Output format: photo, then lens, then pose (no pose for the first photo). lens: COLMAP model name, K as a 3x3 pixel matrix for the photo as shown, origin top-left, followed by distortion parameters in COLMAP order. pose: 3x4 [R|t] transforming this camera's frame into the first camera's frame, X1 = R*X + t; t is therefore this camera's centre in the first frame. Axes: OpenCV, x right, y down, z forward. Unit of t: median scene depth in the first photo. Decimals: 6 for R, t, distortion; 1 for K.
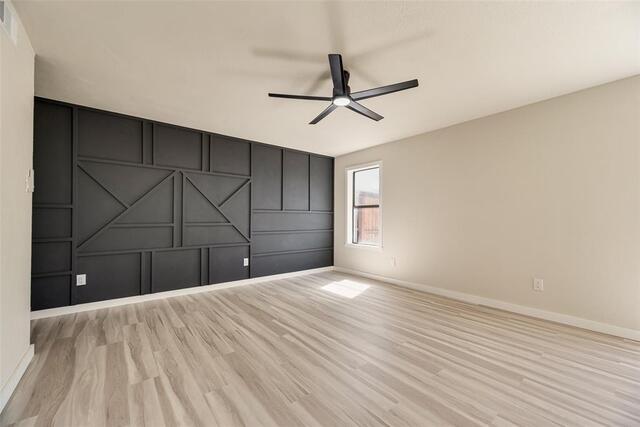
lens RADIAL K [[257.1, 0, 320.4], [0, 257.1, 213.1], [0, 0, 1]] dist [-0.000661, -0.000305]
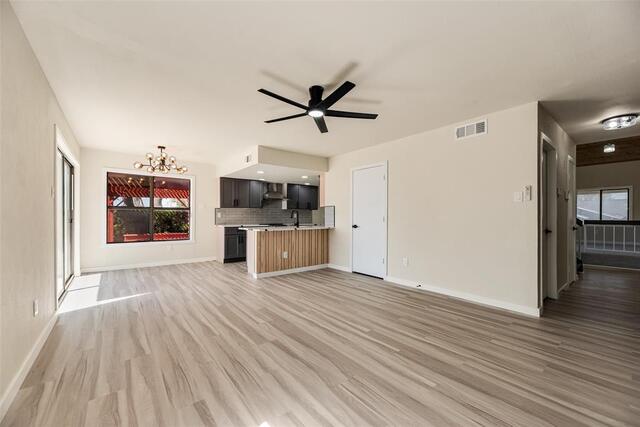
lens RADIAL K [[253.9, 0, 318.9], [0, 253.9, 216.6], [0, 0, 1]] dist [0.001941, 0.000042]
pose [[-0.999959, -0.006107, 0.006720, 0.058517], [-0.006262, 0.999707, -0.023361, 0.042894], [-0.006576, -0.023402, -0.999705, 2.069910]]
